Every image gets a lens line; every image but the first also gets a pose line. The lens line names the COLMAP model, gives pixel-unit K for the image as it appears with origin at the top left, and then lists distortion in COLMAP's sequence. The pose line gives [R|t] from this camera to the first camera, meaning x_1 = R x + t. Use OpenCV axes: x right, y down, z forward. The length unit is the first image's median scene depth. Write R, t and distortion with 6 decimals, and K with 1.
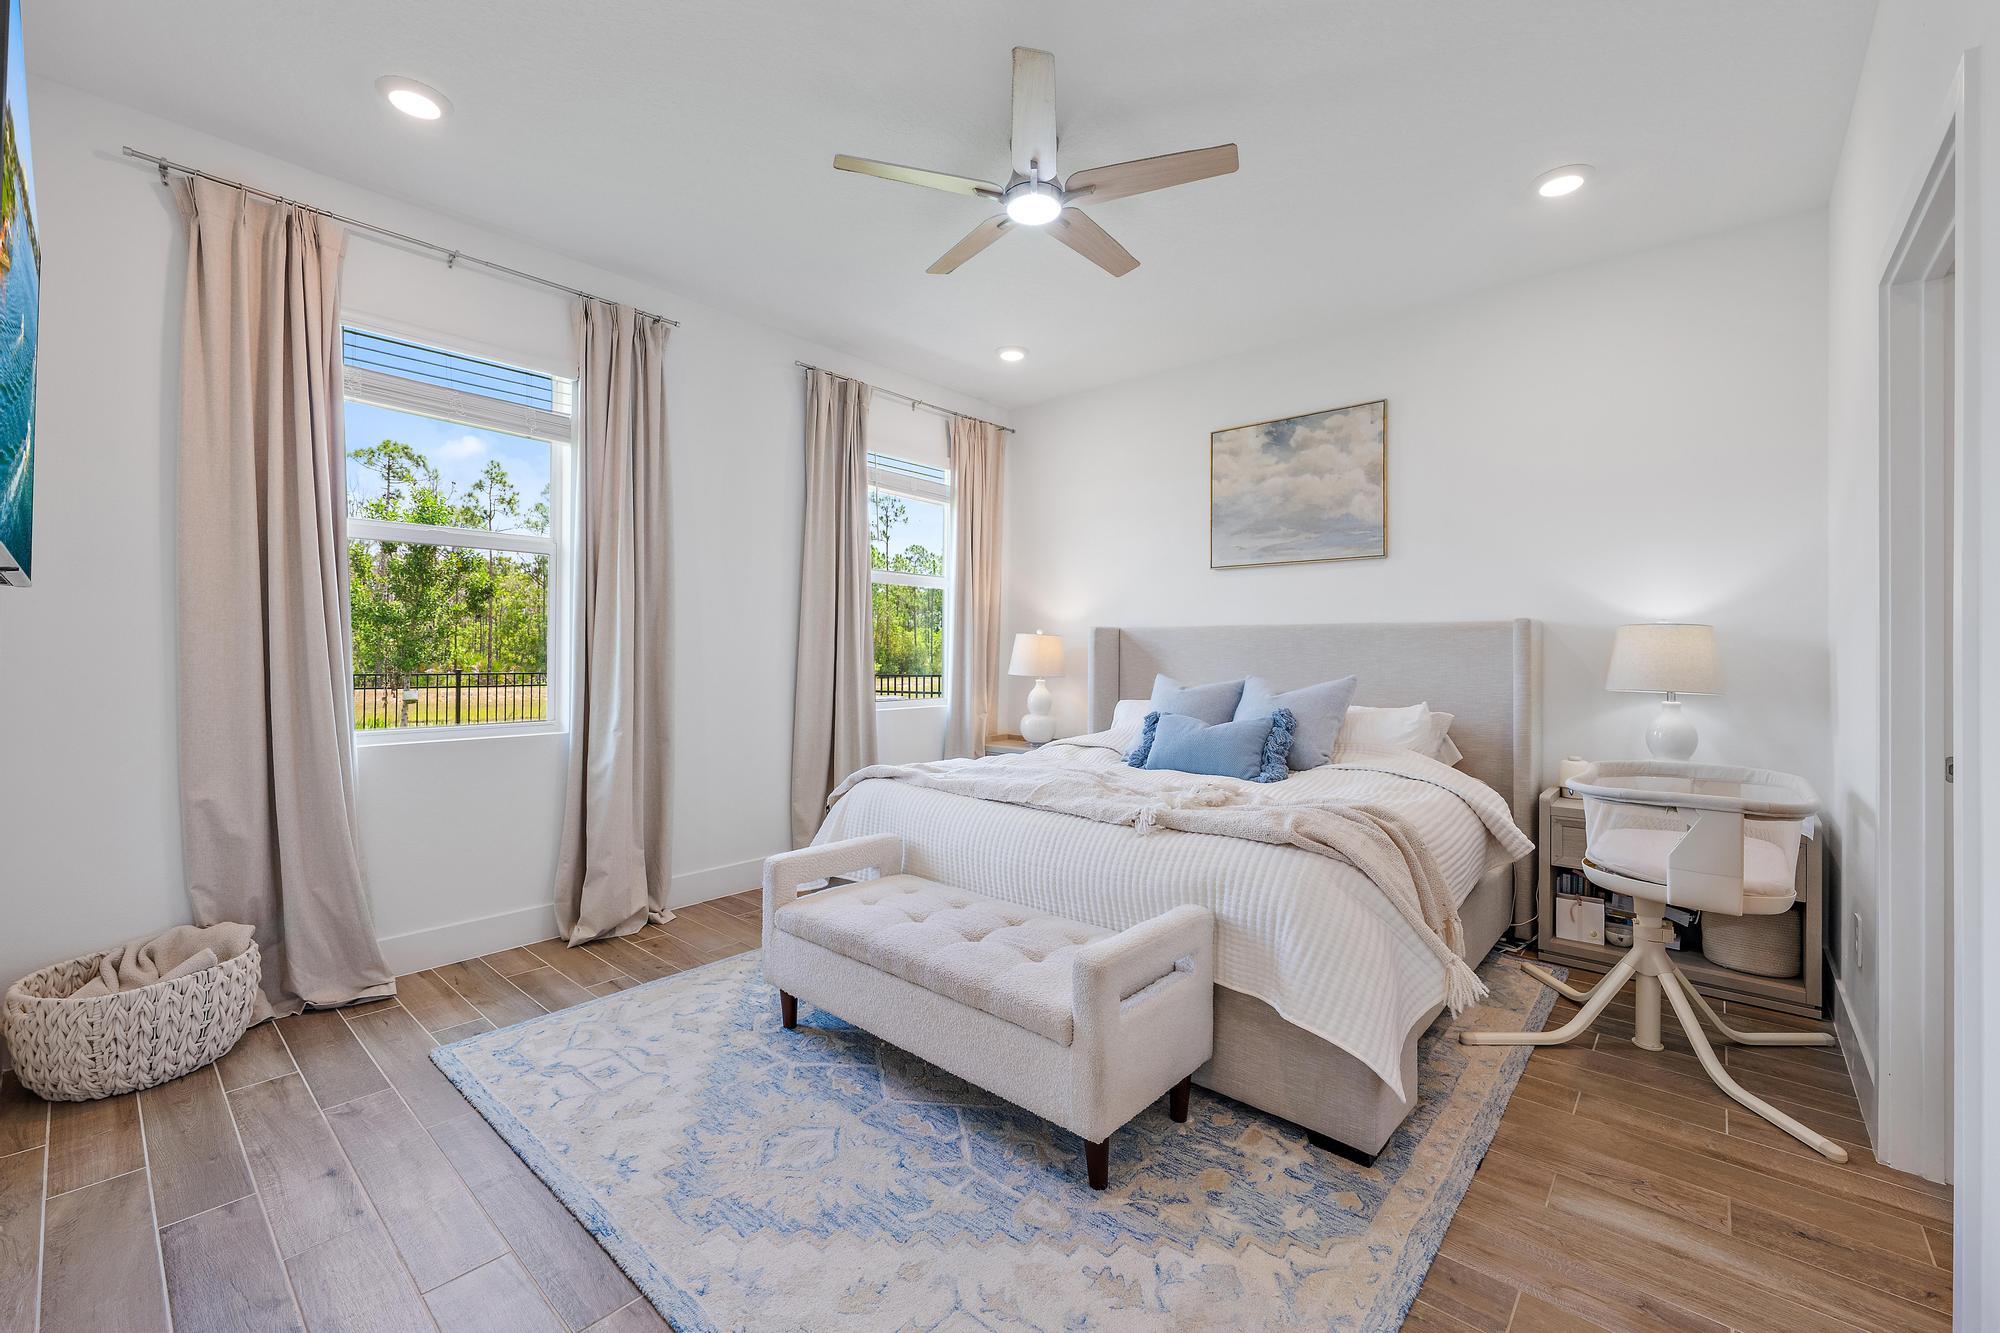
lens RADIAL K [[801.2, 0, 1001.0], [0, 801.2, 662.2], [0, 0, 1]] dist [-0.003611, 0.000932]
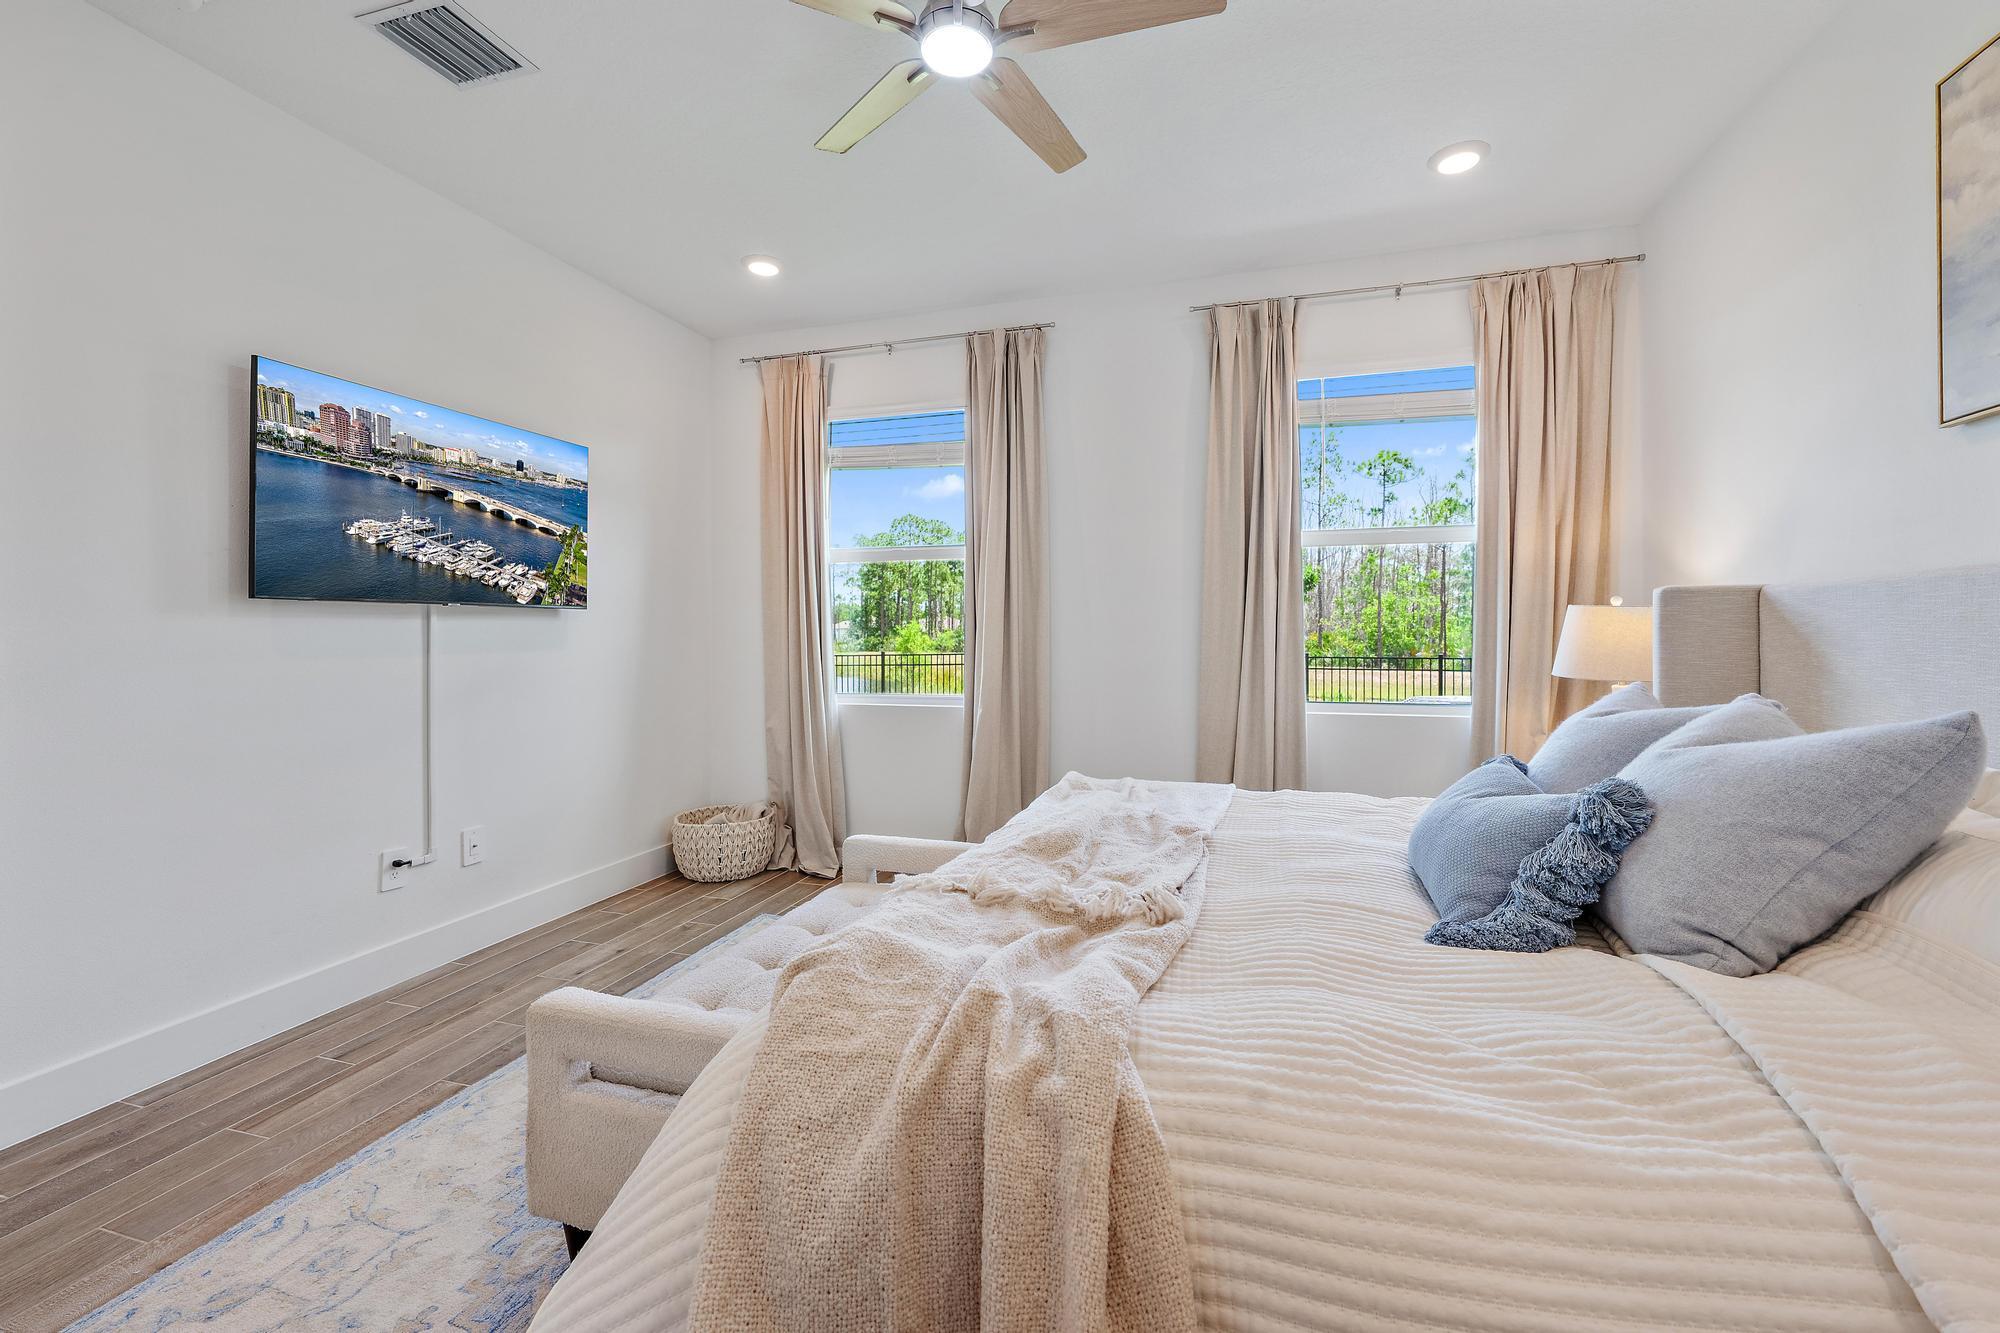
lens RADIAL K [[801.2, 0, 998.3], [0, 801.2, 657.8], [0, 0, 1]] dist [-0.003611, 0.000932]
pose [[0.434271, 0.015559, -0.900648, 0.422415], [-0.003448, 0.999872, 0.015611, -0.005390], [0.900775, -0.003674, 0.434270, 0.403924]]
